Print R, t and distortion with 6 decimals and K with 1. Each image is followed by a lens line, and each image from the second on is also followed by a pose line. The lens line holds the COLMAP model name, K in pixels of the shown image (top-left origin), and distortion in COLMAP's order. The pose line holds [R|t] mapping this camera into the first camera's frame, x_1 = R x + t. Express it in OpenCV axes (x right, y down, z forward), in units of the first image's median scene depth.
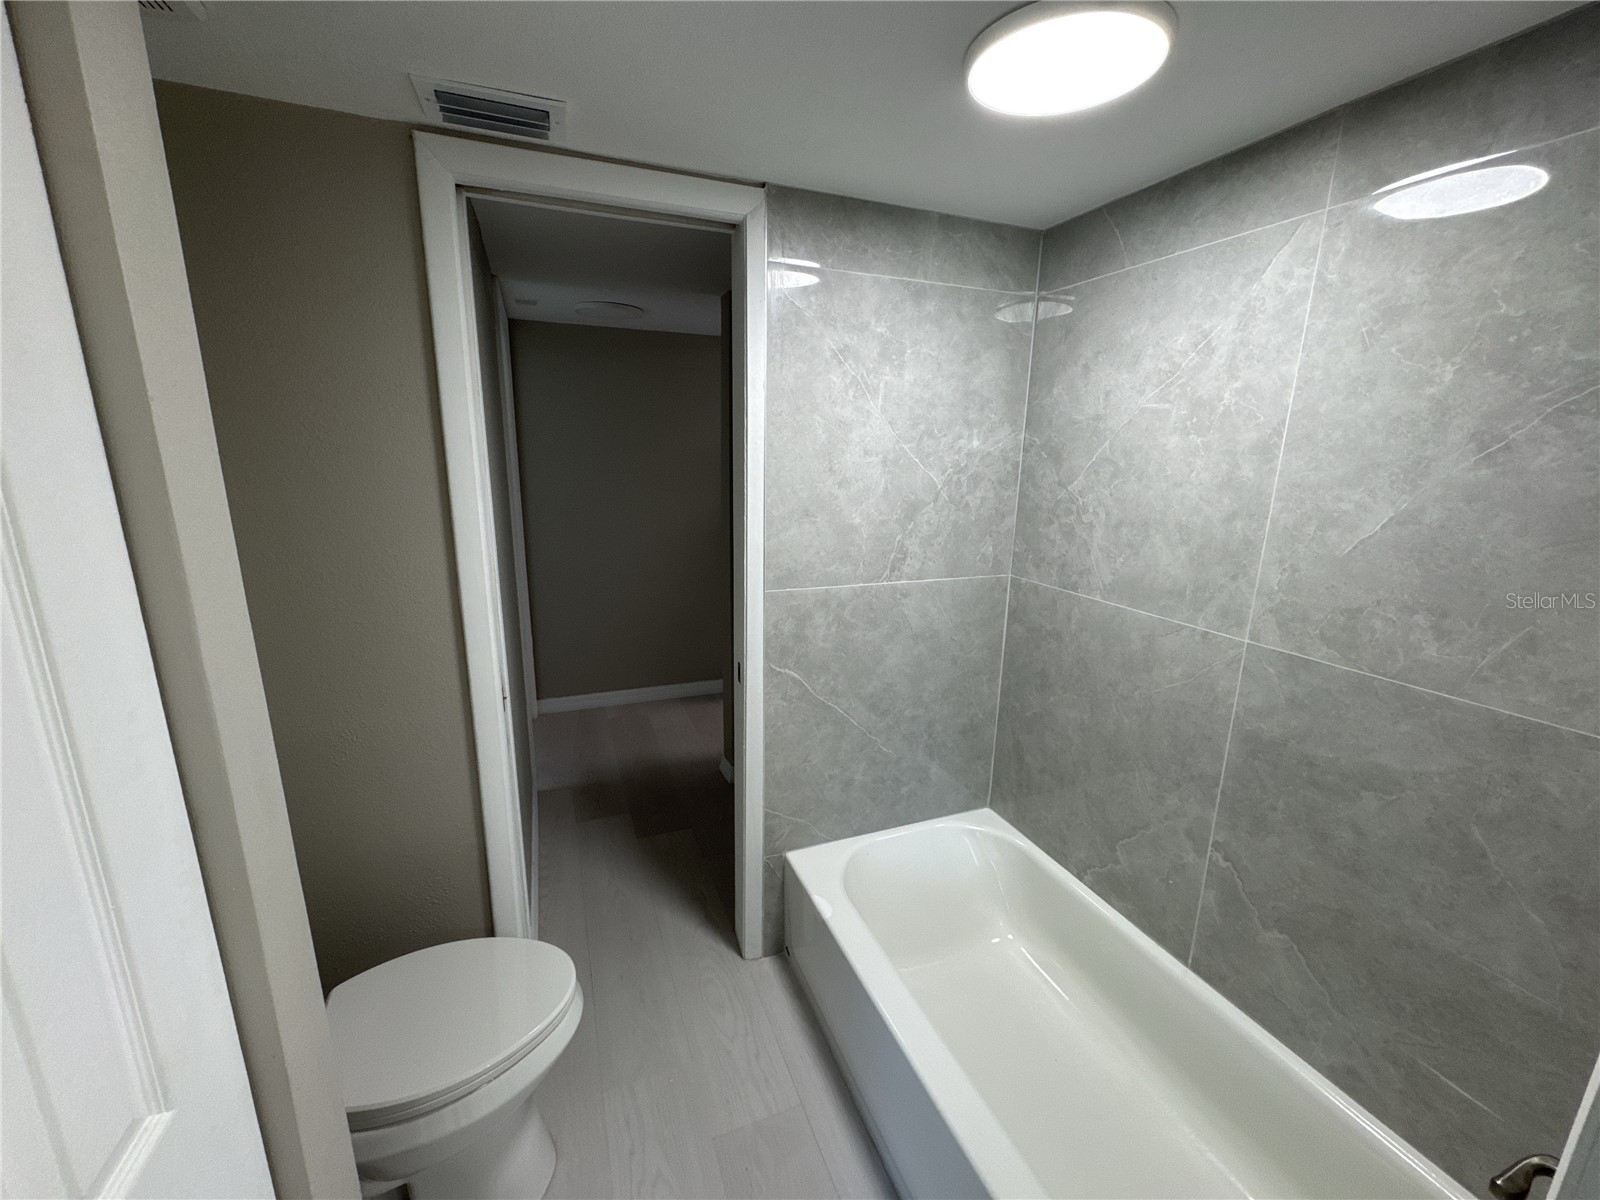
lens RADIAL K [[638.8, 0, 799.2], [0, 638.8, 598.3], [0, 0, 1]] dist [-0.001972, 0.000086]
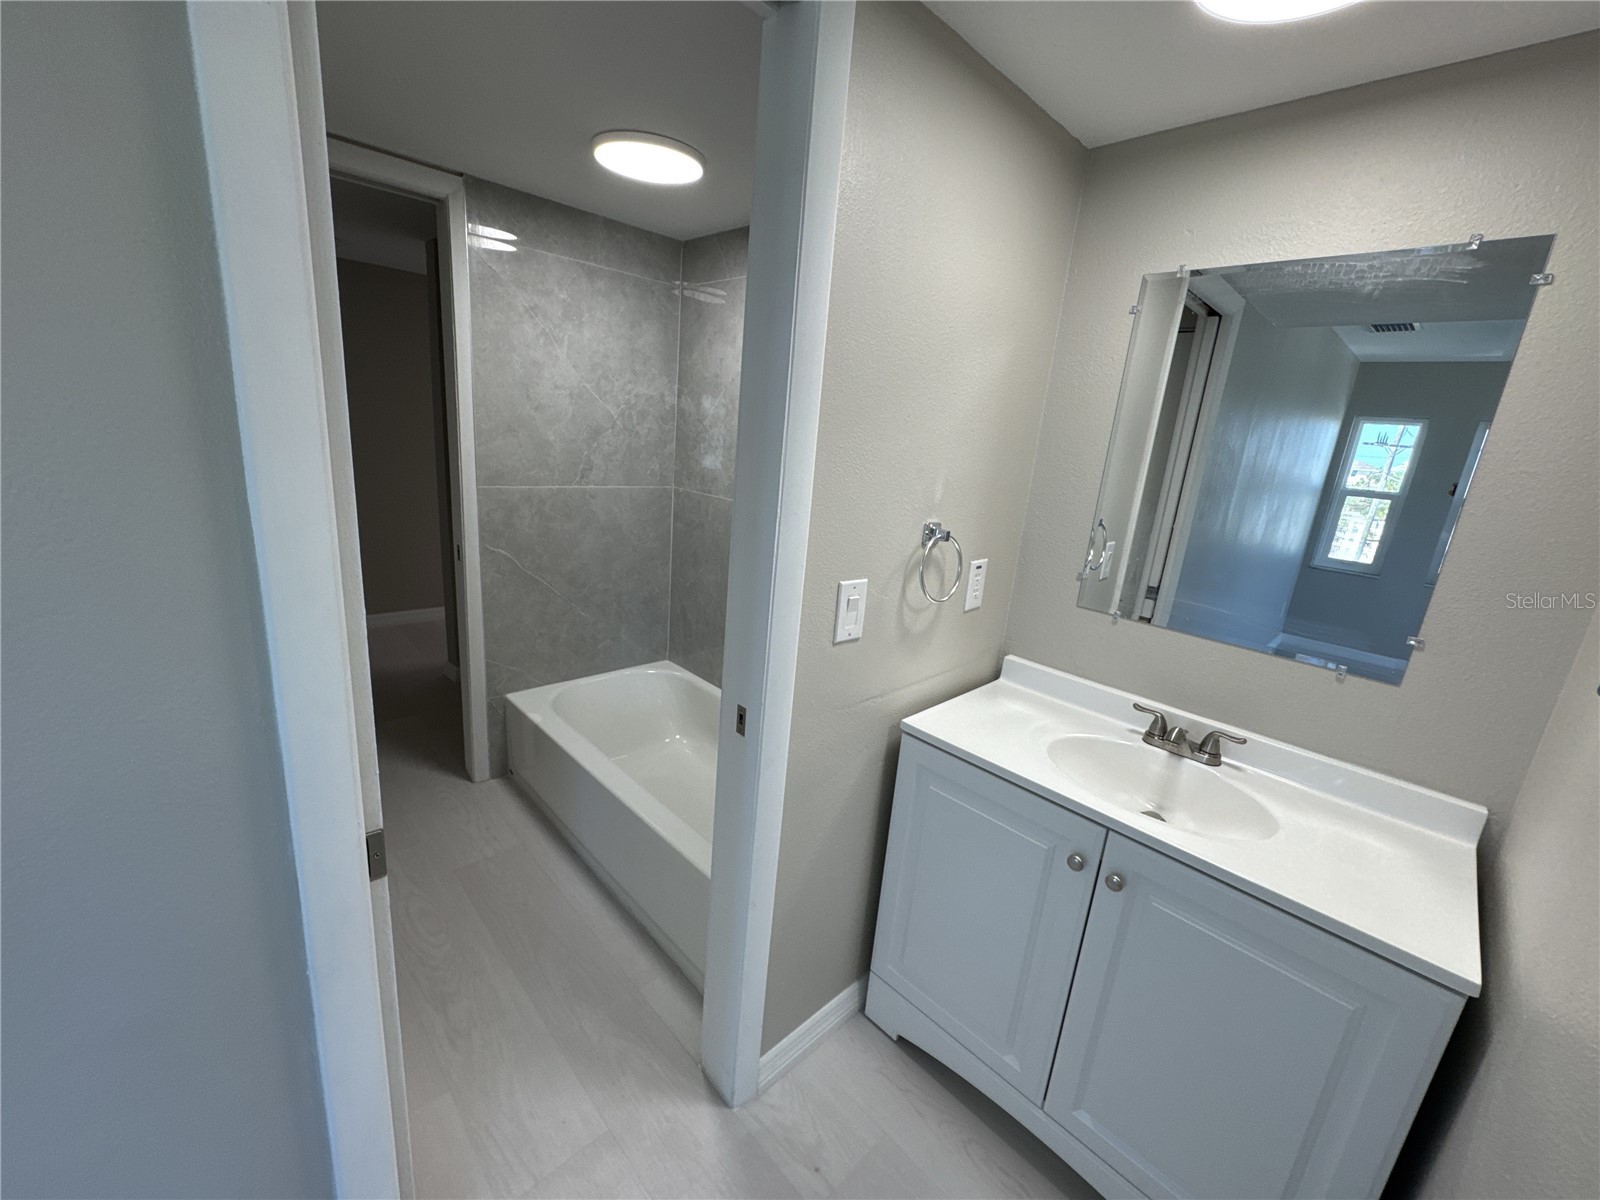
lens RADIAL K [[638.8, 0, 797.8], [0, 638.8, 597.2], [0, 0, 1]] dist [-0.001972, 0.000086]
pose [[0.924481, -0.037620, 0.379368, 0.044991], [0.019531, 0.998486, 0.051420, 0.149832], [-0.380728, -0.040128, 0.923816, -0.441833]]
